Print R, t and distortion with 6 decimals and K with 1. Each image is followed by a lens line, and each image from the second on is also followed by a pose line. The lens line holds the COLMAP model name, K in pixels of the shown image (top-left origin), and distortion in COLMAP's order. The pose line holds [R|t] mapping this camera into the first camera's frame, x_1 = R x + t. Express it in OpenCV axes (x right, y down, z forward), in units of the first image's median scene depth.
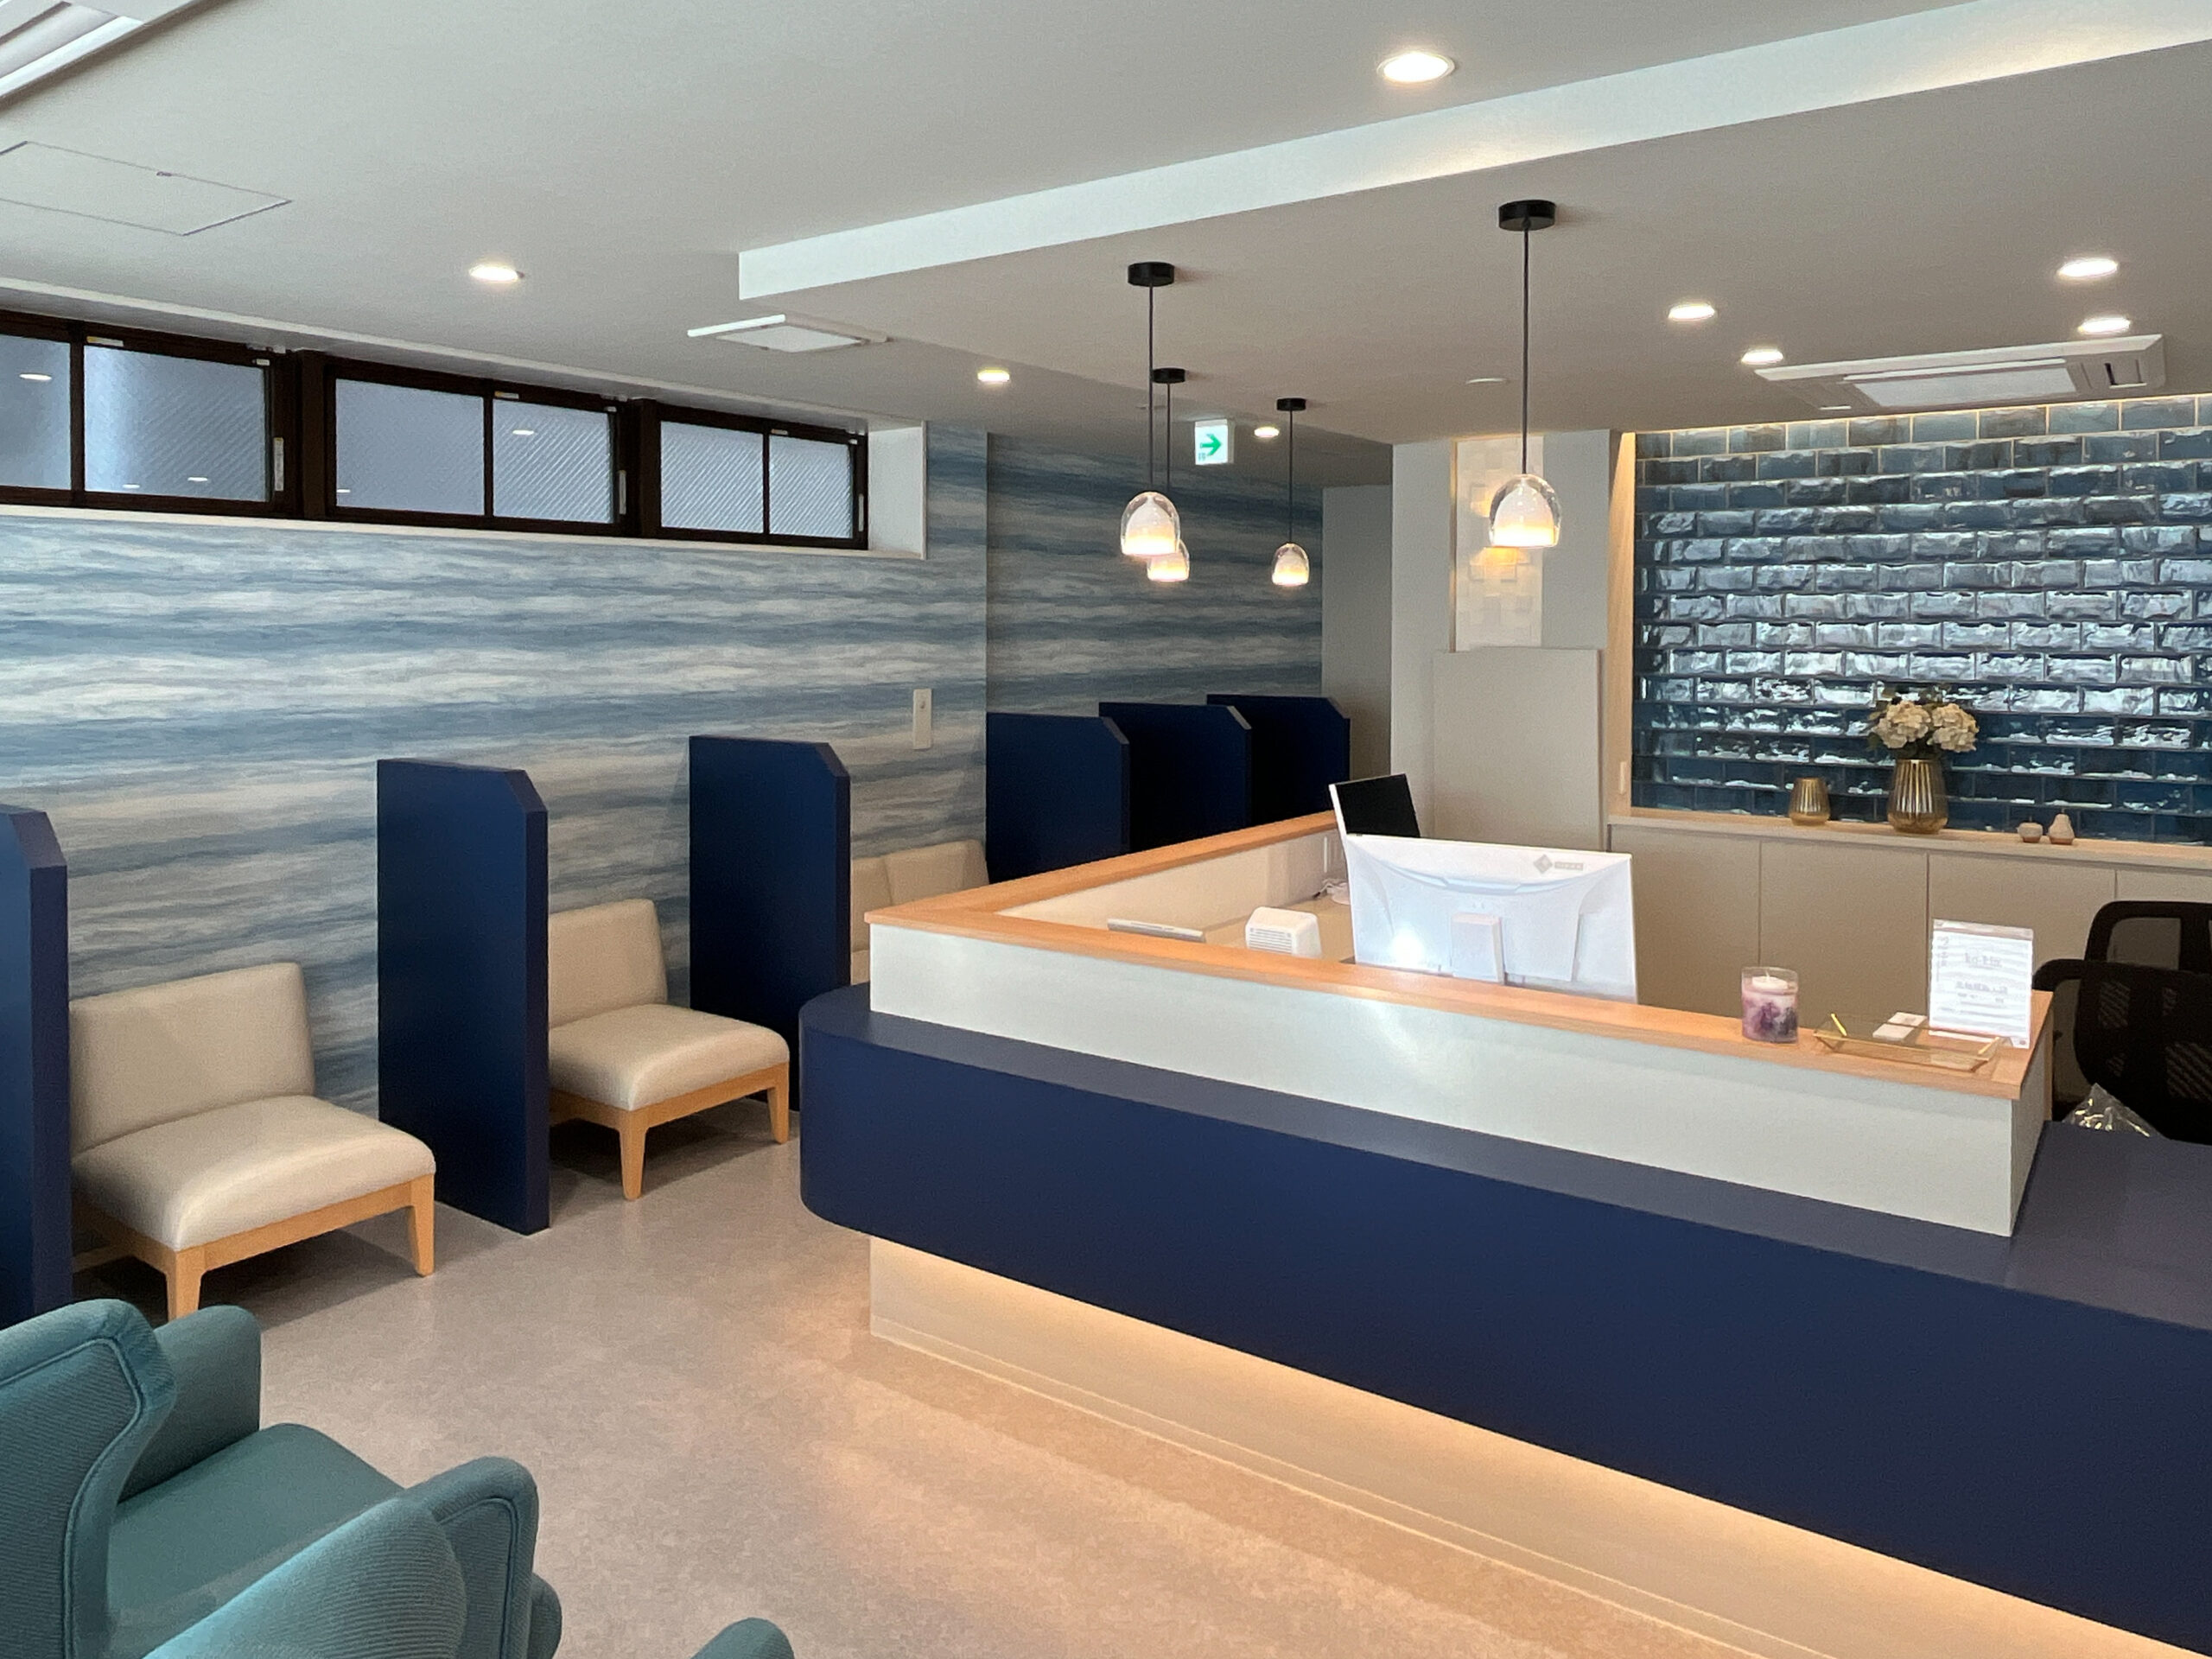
lens RADIAL K [[1529.5, 0, 1105.4], [0, 1529.5, 851.7], [0, 0, 1]] dist [0.012288, 0.000382]
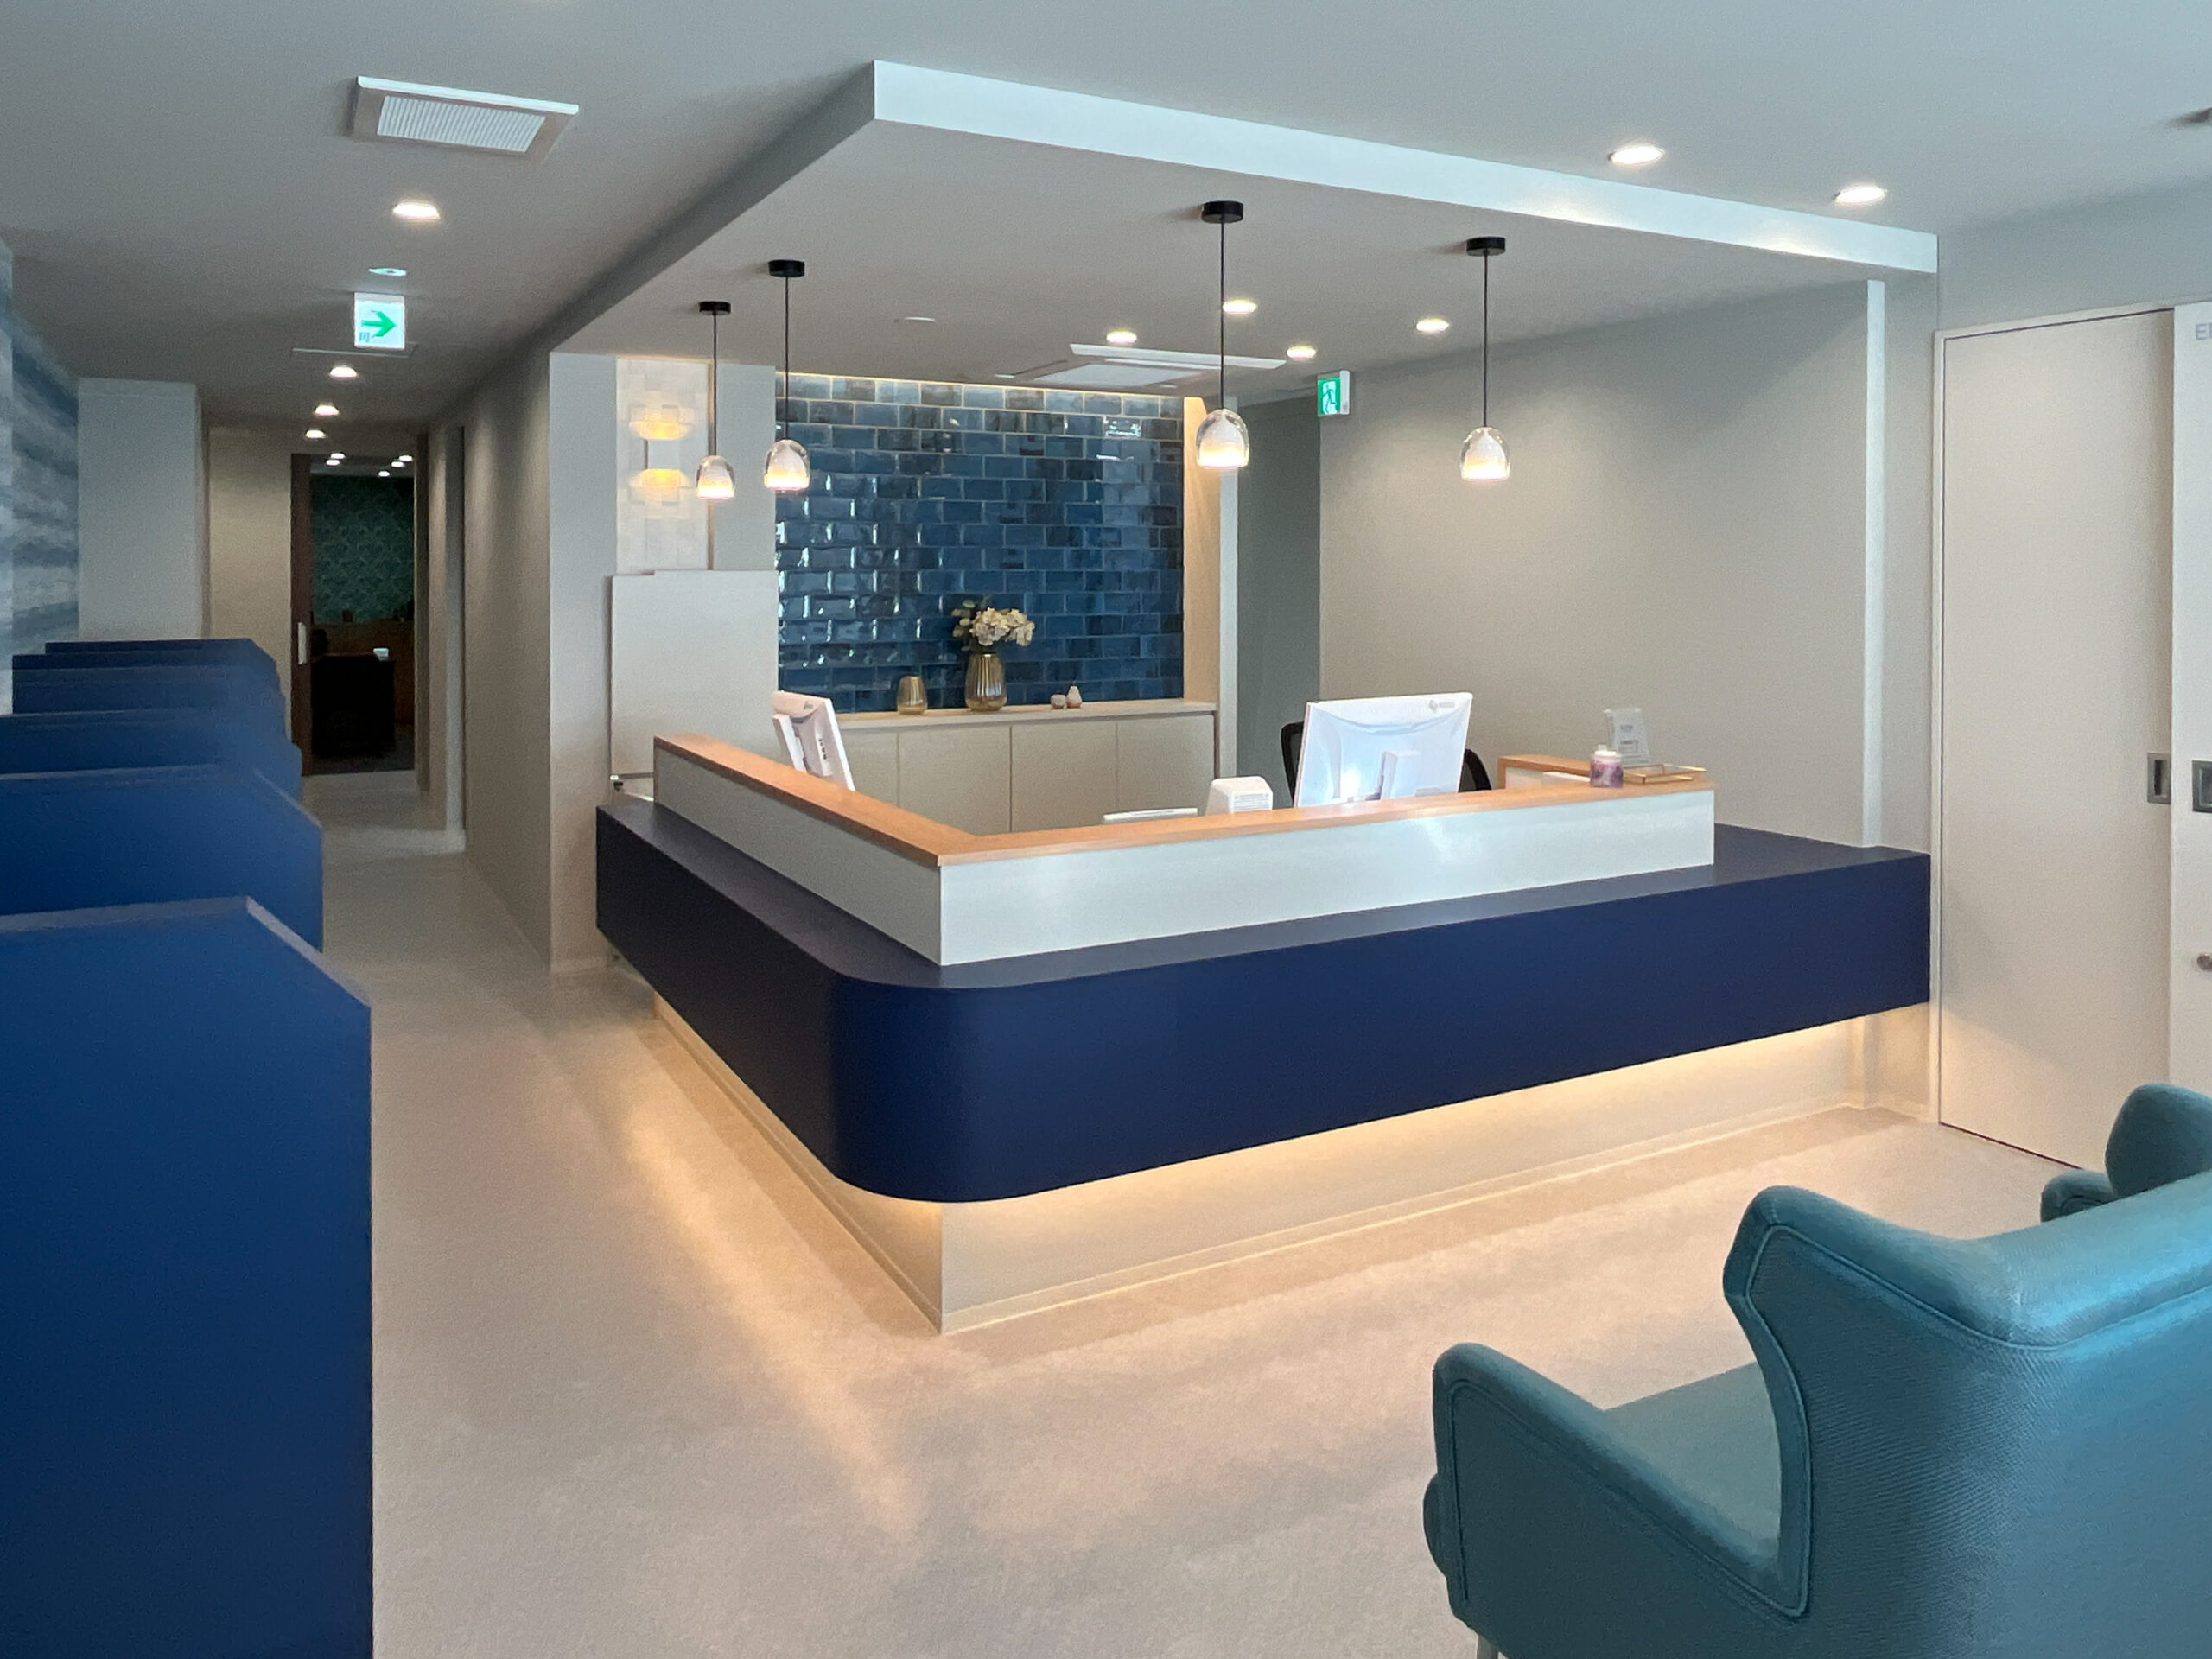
lens RADIAL K [[1529.5, 0, 1104.8], [0, 1529.5, 809.5], [0, 0, 1]] dist [0.012288, 0.000382]
pose [[0.441217, -0.142850, 0.885958, -0.567481], [0.136545, 0.986441, 0.091050, -0.034480], [-0.886952, 0.080800, 0.454740, 0.329763]]
